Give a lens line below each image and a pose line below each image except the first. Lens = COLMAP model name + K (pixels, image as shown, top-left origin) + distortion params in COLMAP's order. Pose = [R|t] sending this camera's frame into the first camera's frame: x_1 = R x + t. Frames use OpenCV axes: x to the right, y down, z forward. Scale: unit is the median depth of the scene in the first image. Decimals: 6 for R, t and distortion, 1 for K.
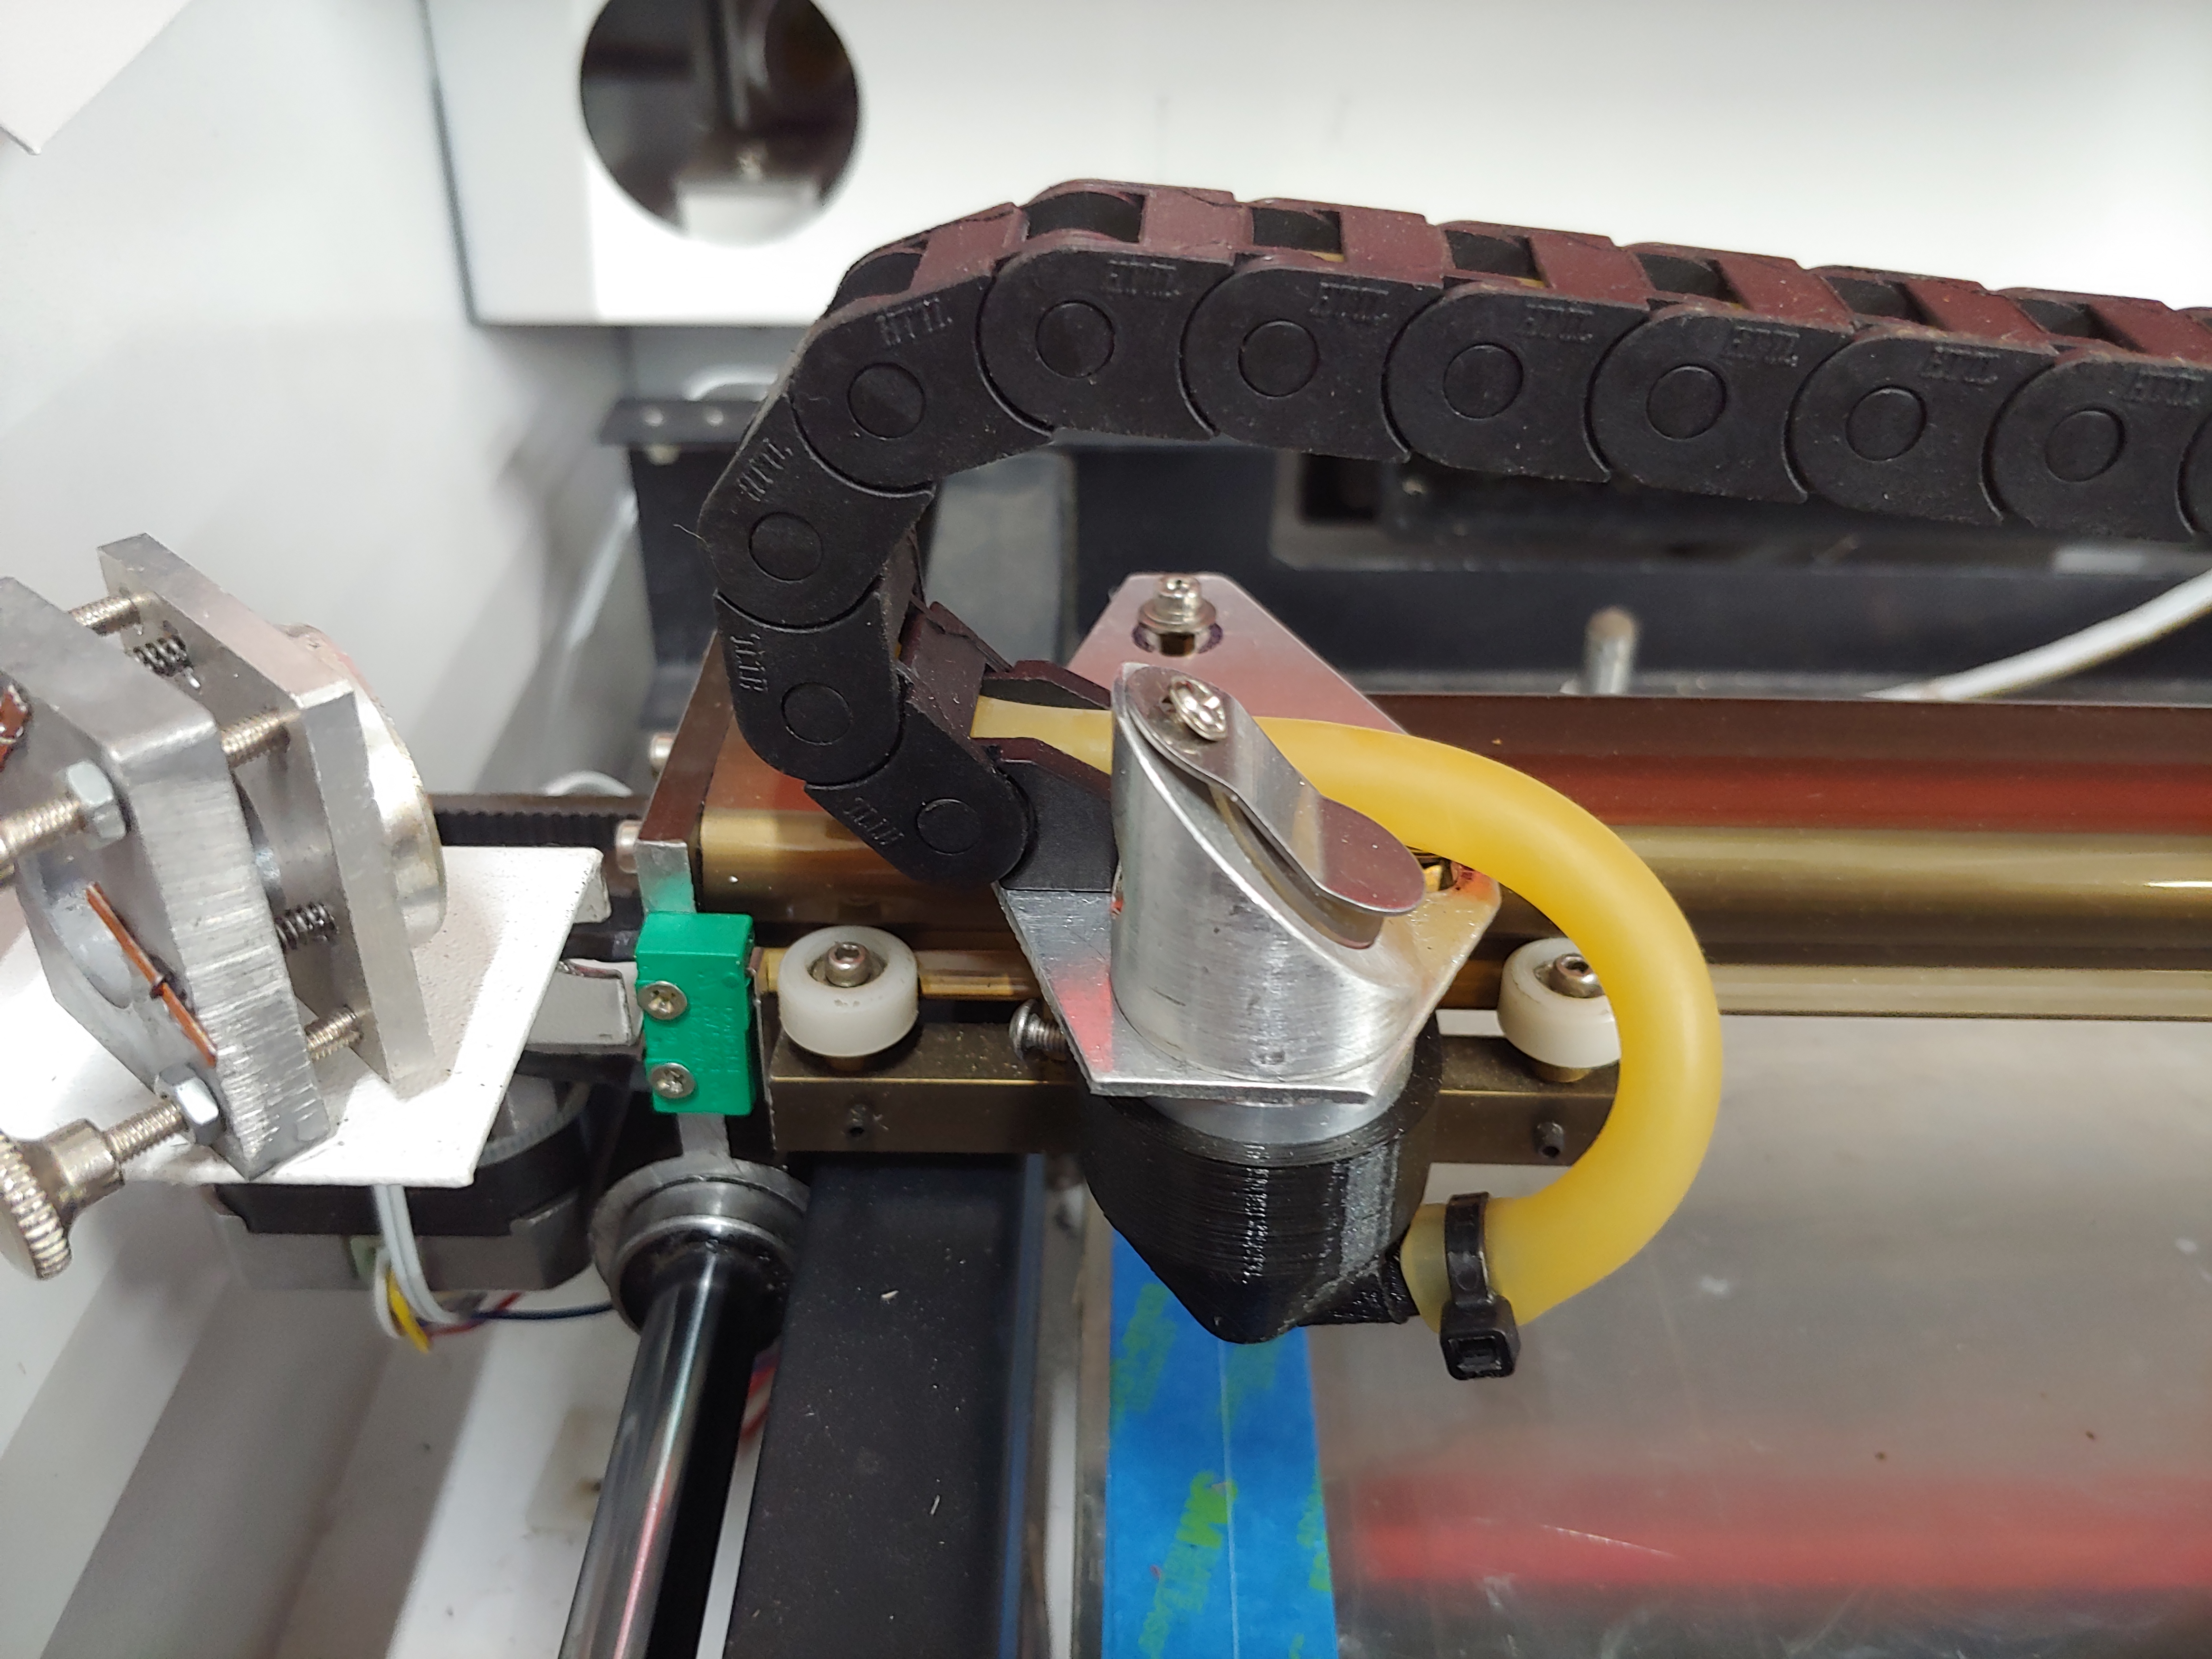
lens RADIAL K [[2084.2, 0, 1106.0], [0, 2084.2, 829.5], [0, 0, 1]] dist [0.001349, -0.289819]
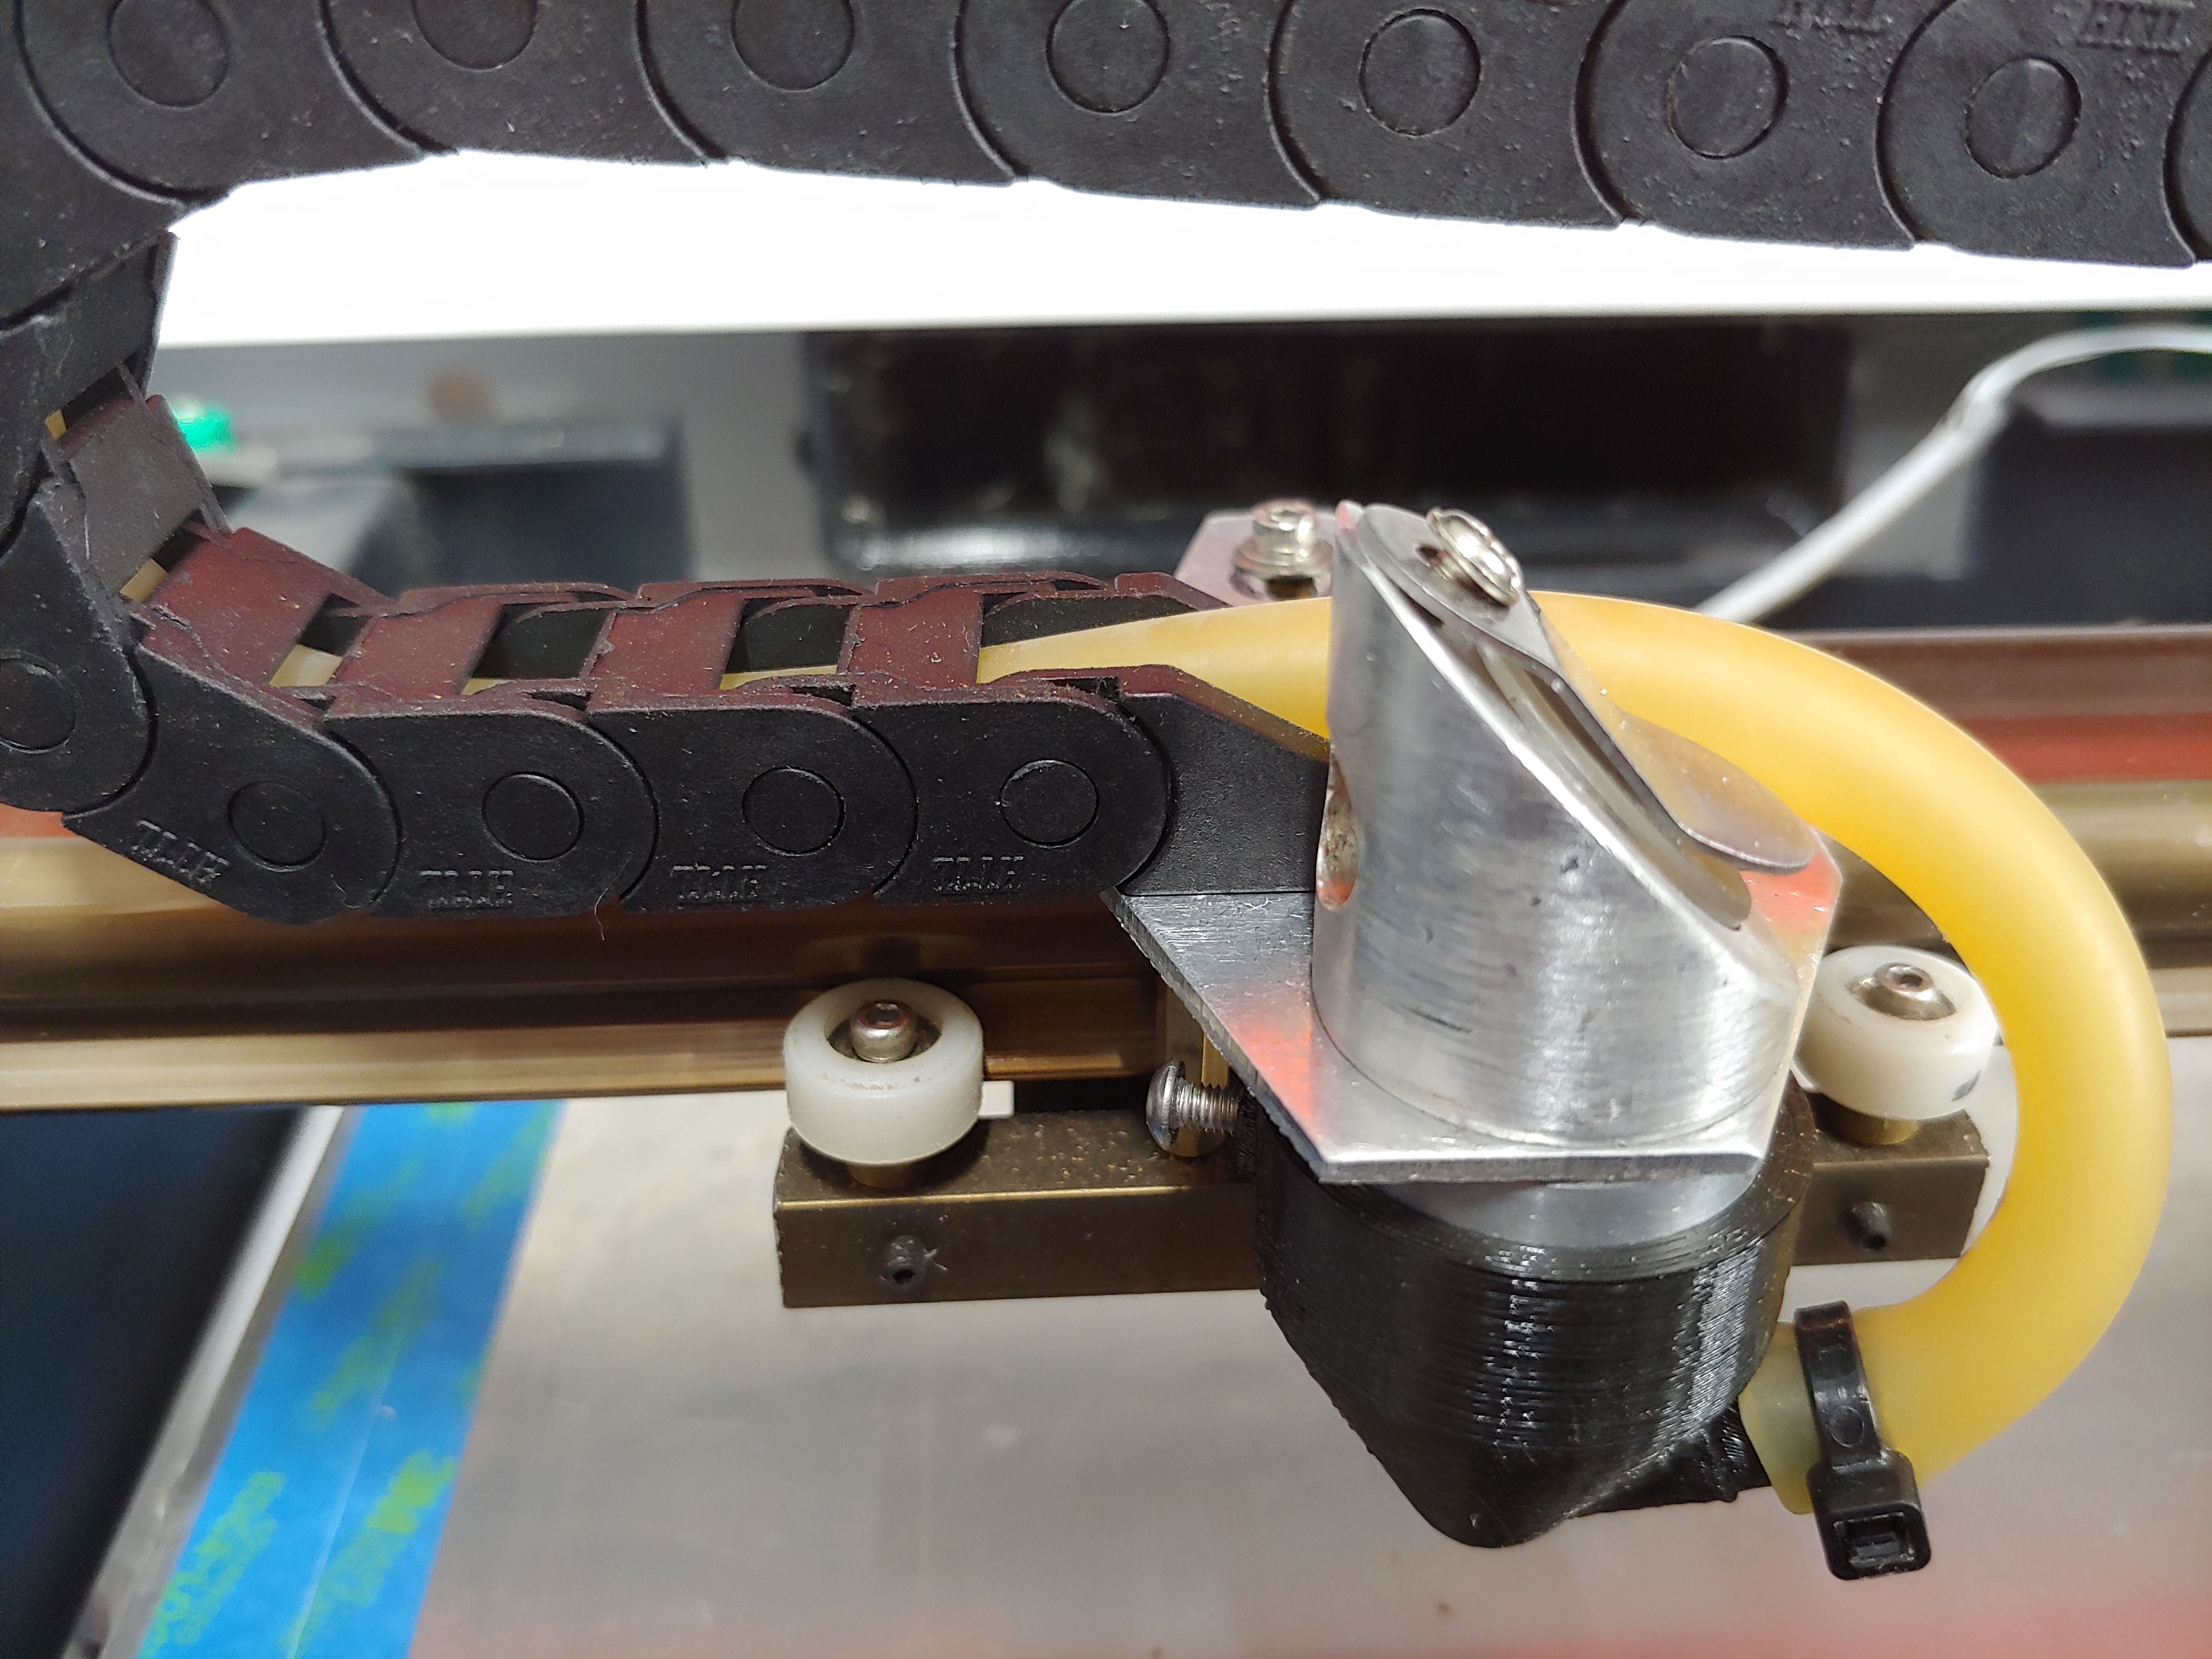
lens RADIAL K [[2084.2, 0, 1106.0], [0, 2084.2, 829.5], [0, 0, 1]] dist [0.001349, -0.289819]
pose [[0.997476, -0.047844, 0.052458, -0.094081], [0.051433, 0.996266, -0.069348, 0.055928], [-0.048945, 0.071871, 0.996212, 0.337746]]
